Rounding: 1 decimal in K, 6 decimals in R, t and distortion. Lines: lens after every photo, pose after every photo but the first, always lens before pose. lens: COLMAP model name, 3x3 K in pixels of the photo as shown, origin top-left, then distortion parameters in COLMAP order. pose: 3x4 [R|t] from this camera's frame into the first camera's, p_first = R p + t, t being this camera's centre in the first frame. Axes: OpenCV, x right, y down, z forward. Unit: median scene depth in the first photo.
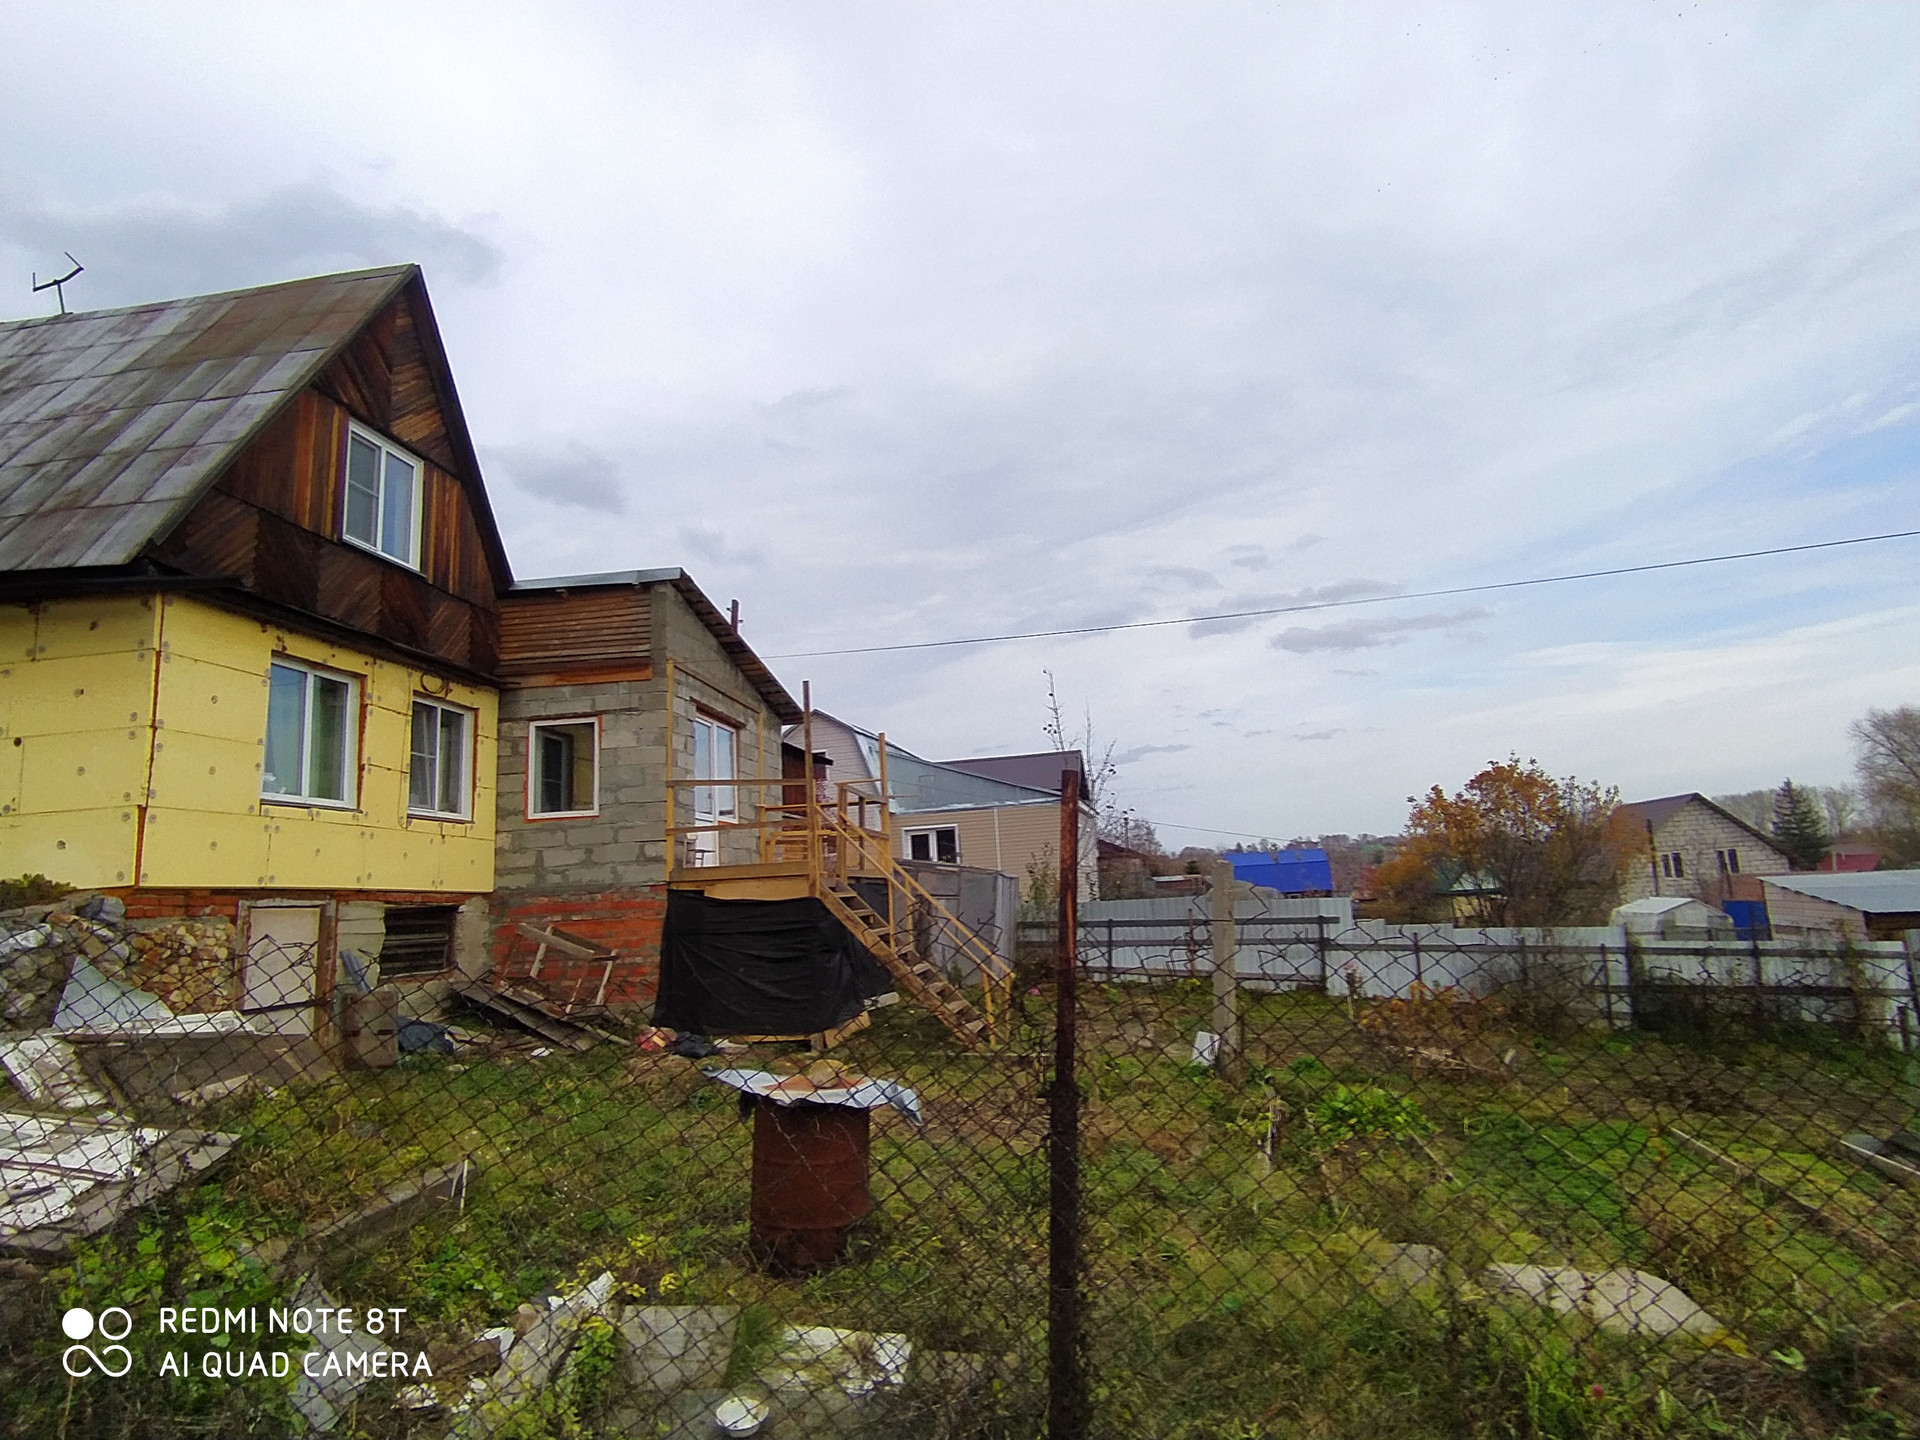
lens RADIAL K [[1082.7, 0, 963.1], [0, 1082.7, 719.2], [0, 0, 1]] dist [-0.057430, 0.045712]
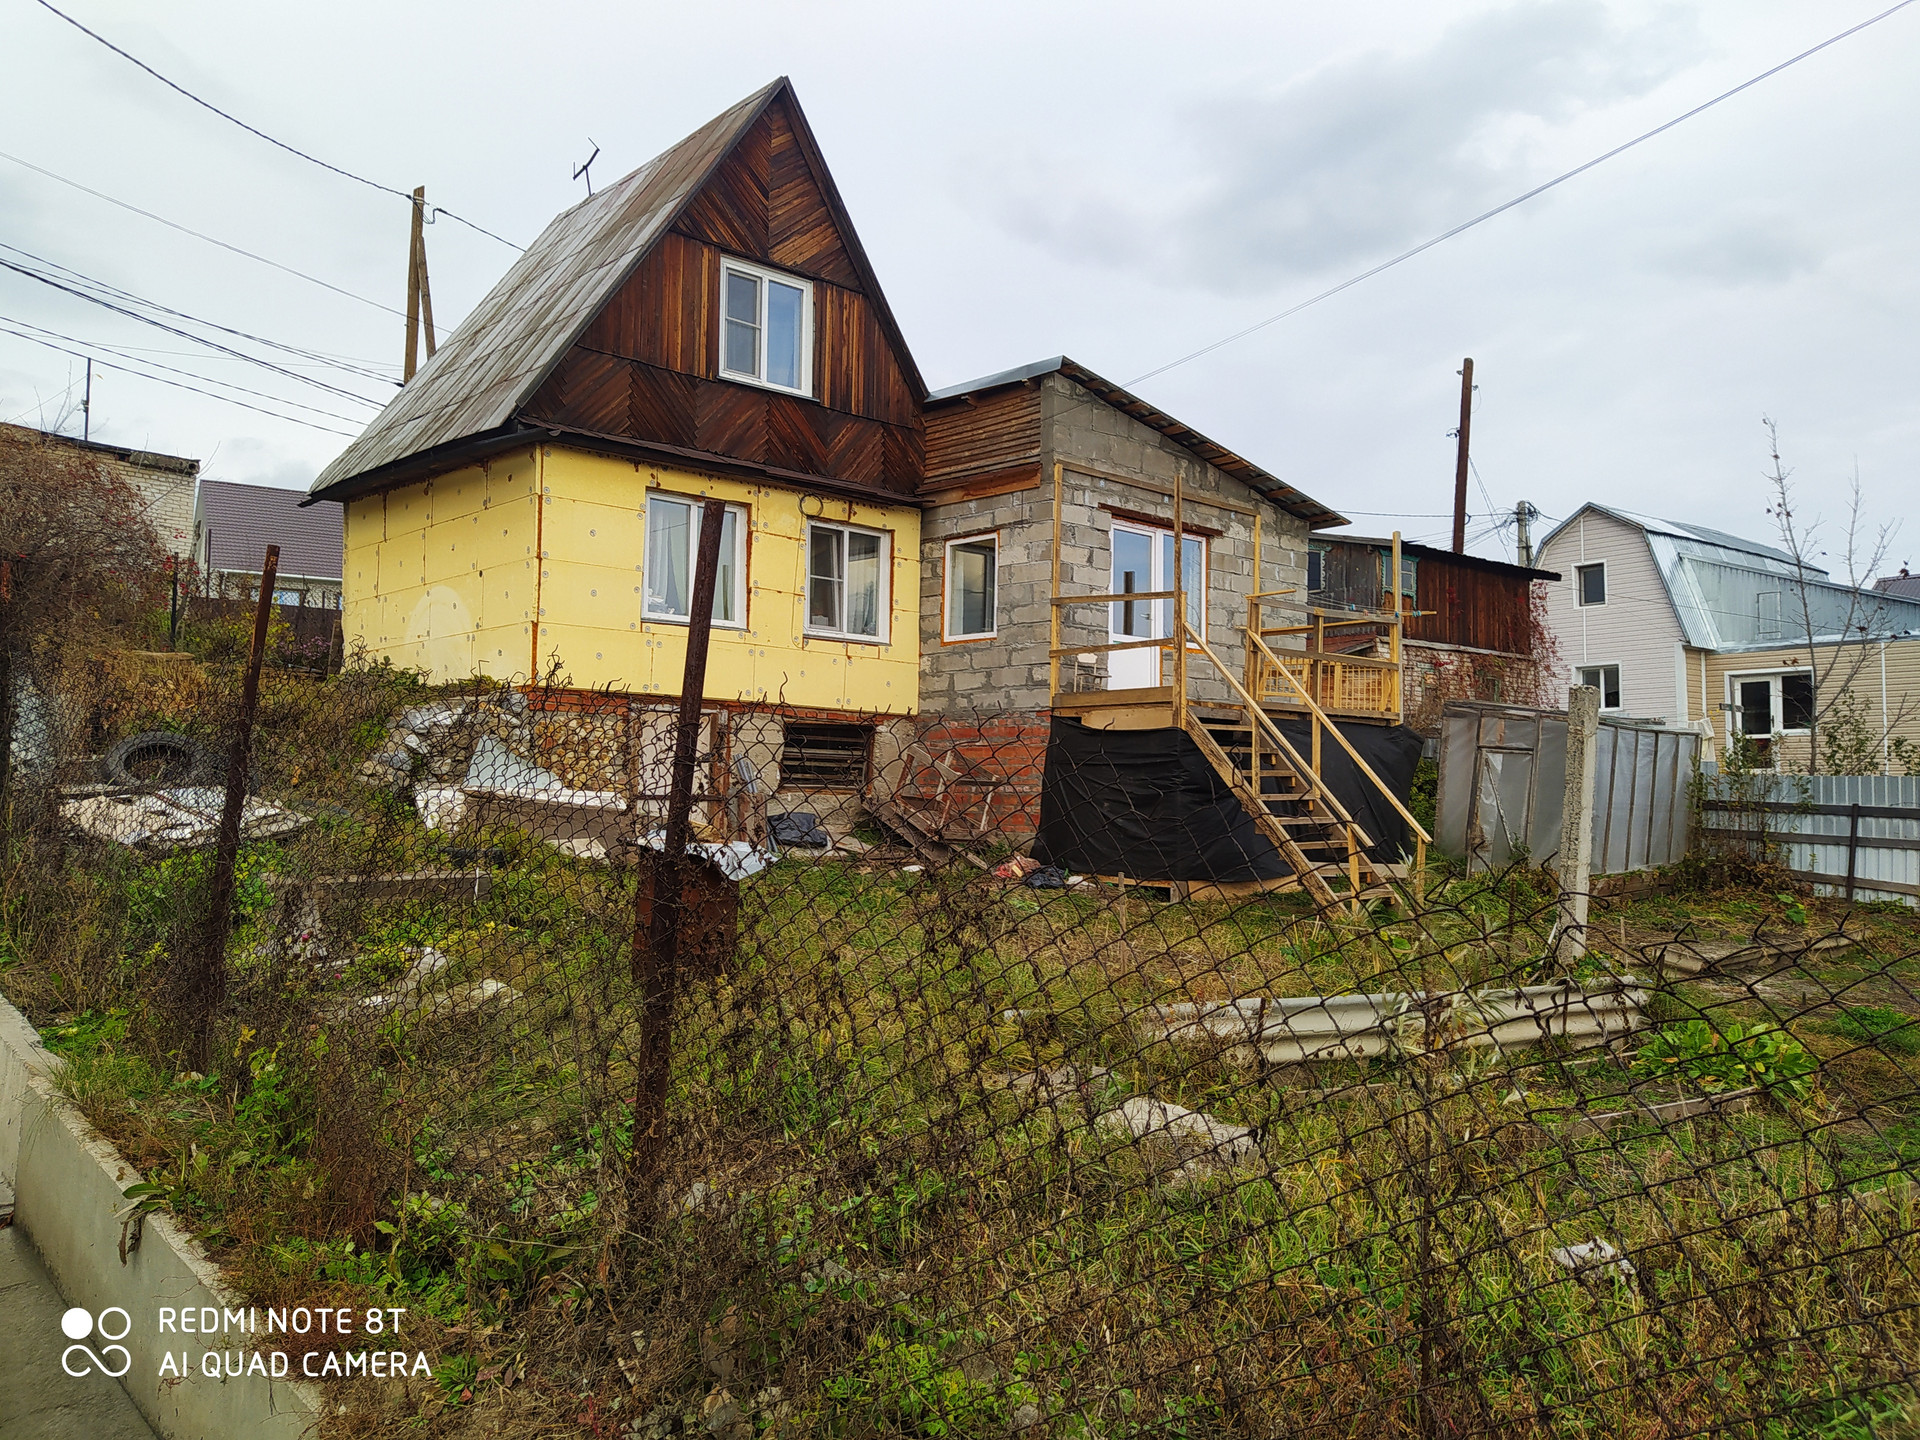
lens RADIAL K [[1435.8, 0, 960.0], [0, 1435.8, 720.0], [0, 0, 1]] dist [0.114567, -0.157061]
pose [[0.766769, 0.029847, -0.641229, 0.466788], [0.050638, 0.992993, 0.106773, 0.026357], [0.639923, -0.114341, 0.759885, 0.010956]]
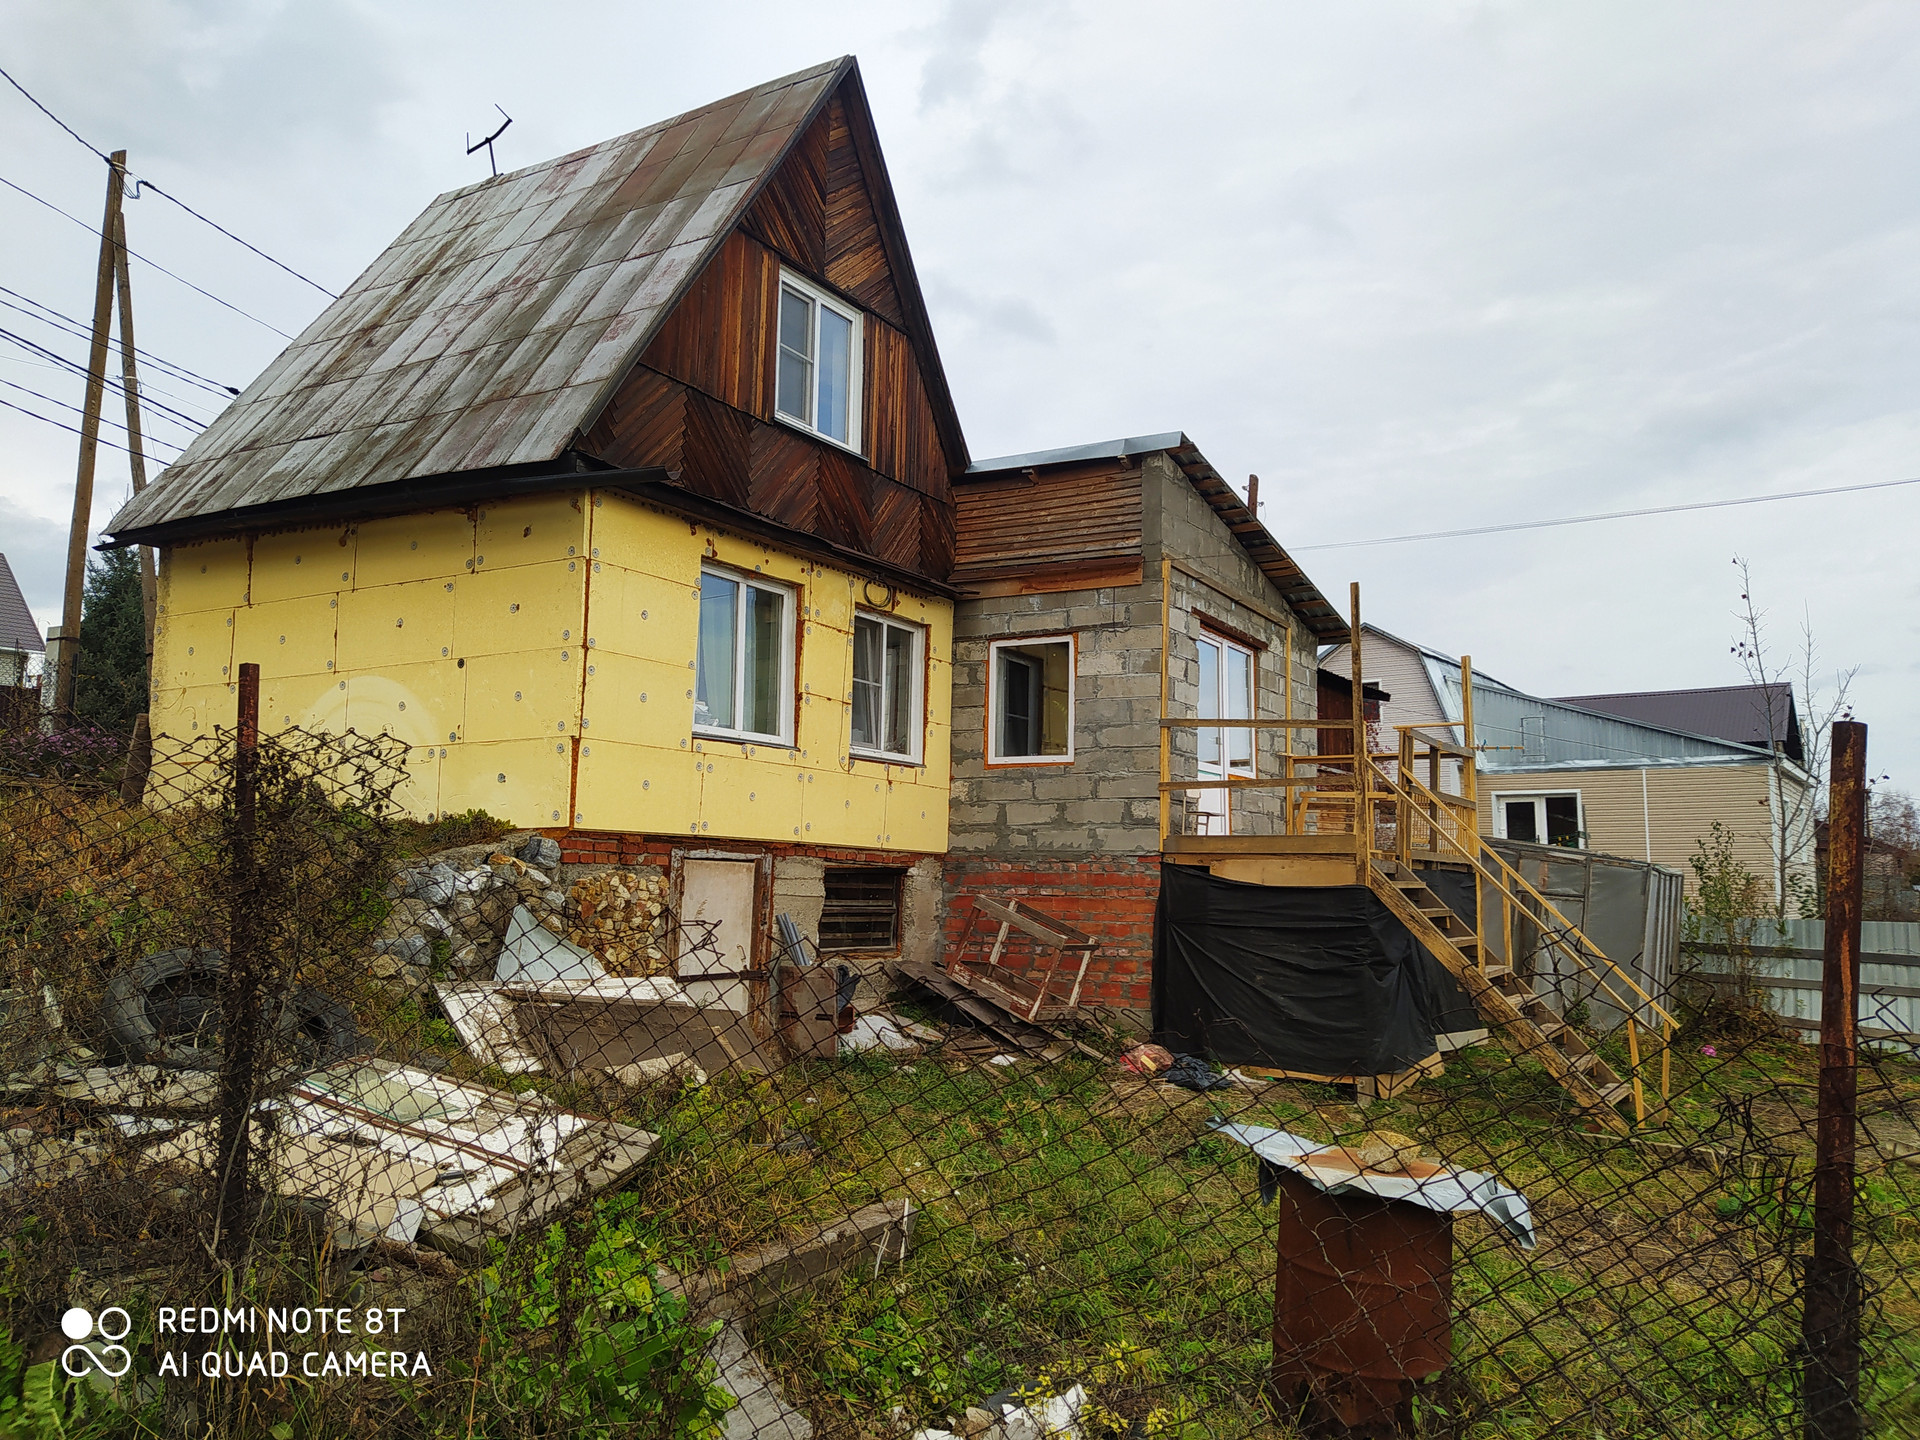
lens RADIAL K [[1435.8, 0, 960.0], [0, 1435.8, 720.0], [0, 0, 1]] dist [0.114567, -0.157061]
pose [[0.918335, 0.020347, -0.395280, -0.006108], [0.002330, 0.998383, 0.056804, 0.000138], [0.395796, -0.053086, 0.916803, 0.021621]]
